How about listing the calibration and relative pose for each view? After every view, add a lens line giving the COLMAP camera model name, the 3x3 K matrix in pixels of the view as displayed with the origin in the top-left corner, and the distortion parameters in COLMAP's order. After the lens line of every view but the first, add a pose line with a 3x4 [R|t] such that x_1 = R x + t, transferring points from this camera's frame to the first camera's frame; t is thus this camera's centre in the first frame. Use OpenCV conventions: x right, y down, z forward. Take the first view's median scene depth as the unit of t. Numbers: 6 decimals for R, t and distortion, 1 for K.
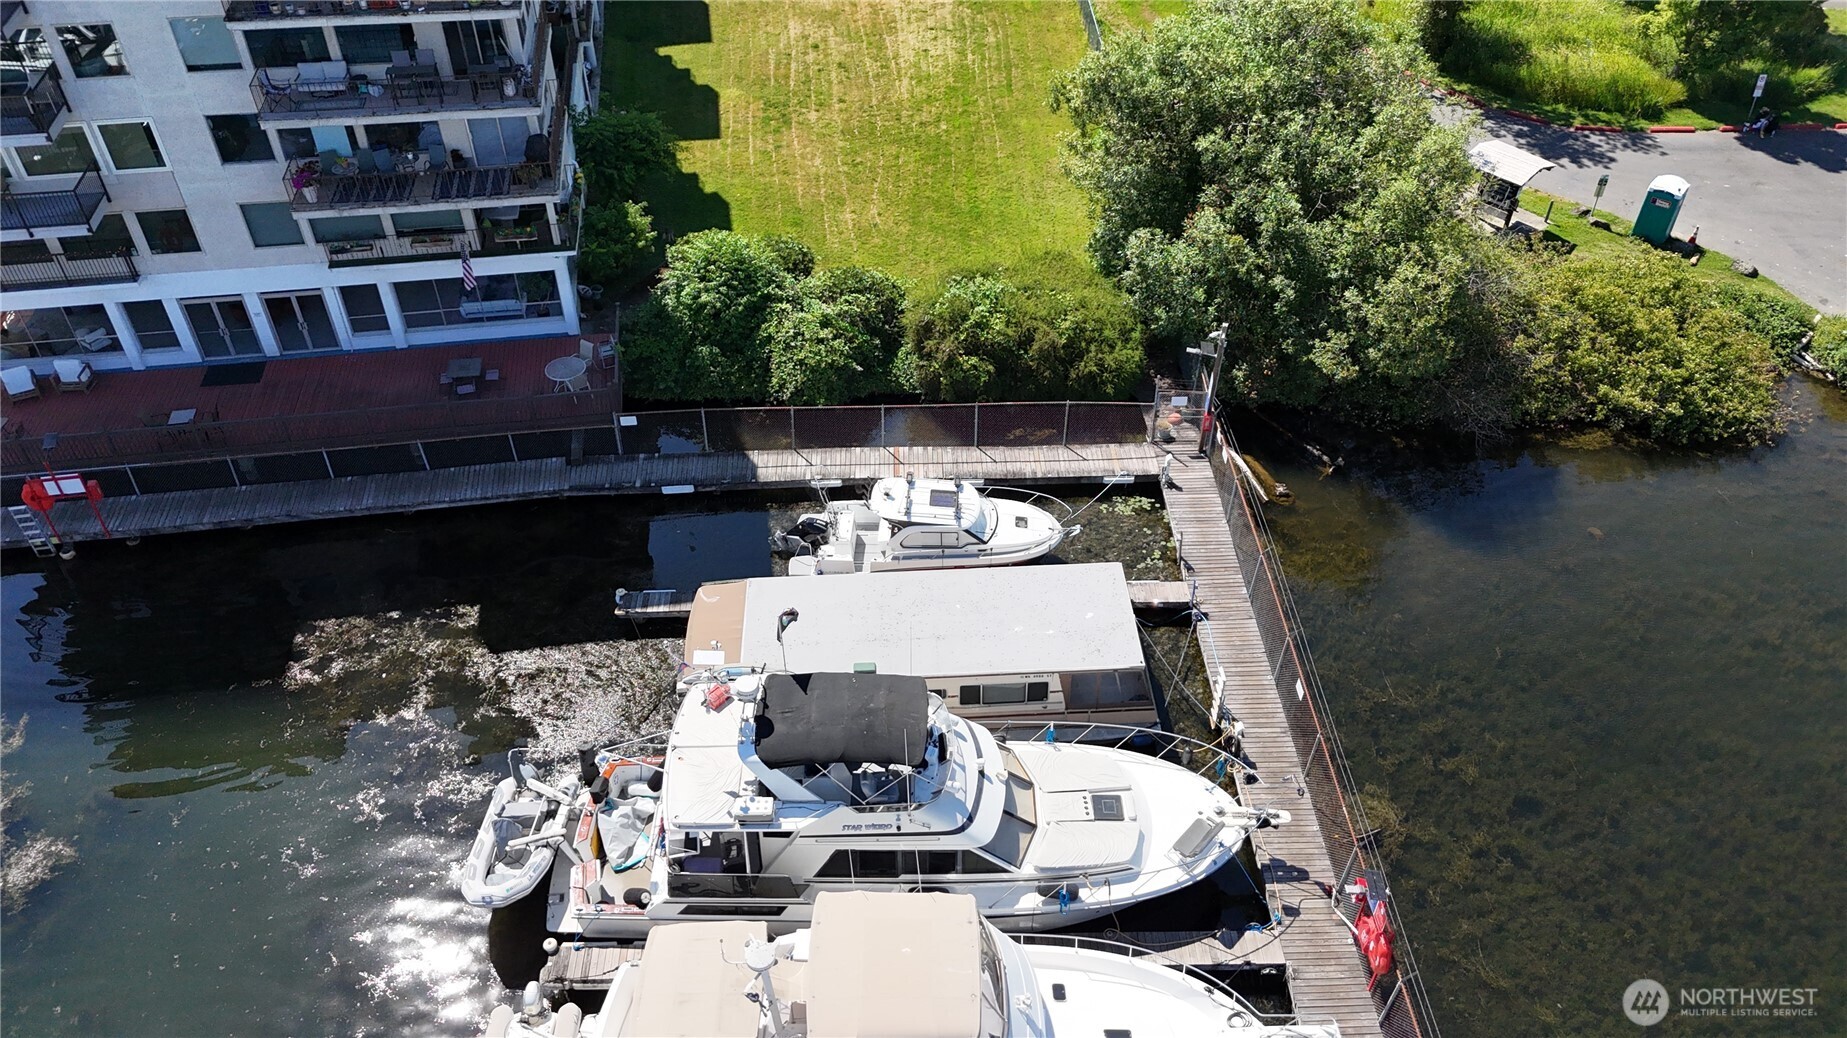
lens RADIAL K [[1355.3, 0, 924.7], [0, 1355.3, 512.4], [0, 0, 1]] dist [0.063888, -0.058686]
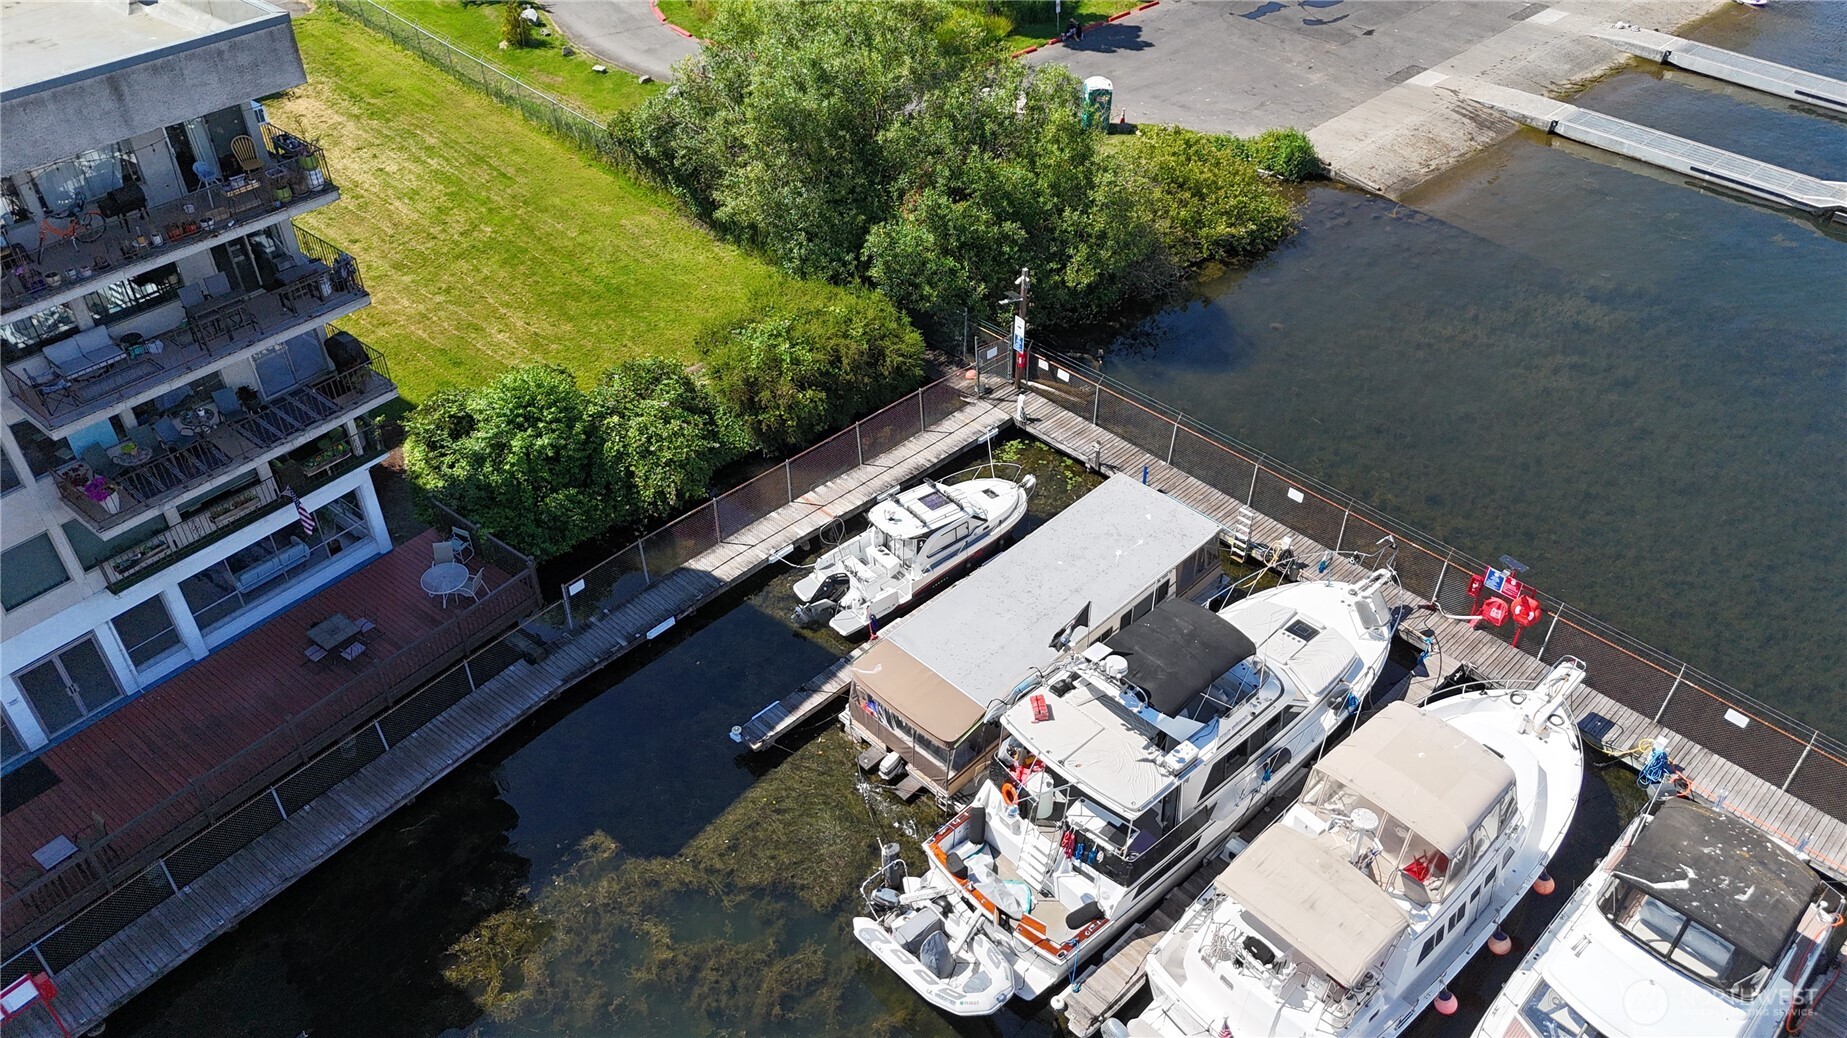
lens RADIAL K [[1355.3, 0, 910.7], [0, 1355.3, 519.3], [0, 0, 1]] dist [0.063888, -0.058686]
pose [[0.737069, -0.420960, 0.528698, -0.496754], [0.436933, 0.893646, 0.102402, -0.099952], [-0.515576, 0.155528, 0.842610, 0.110397]]
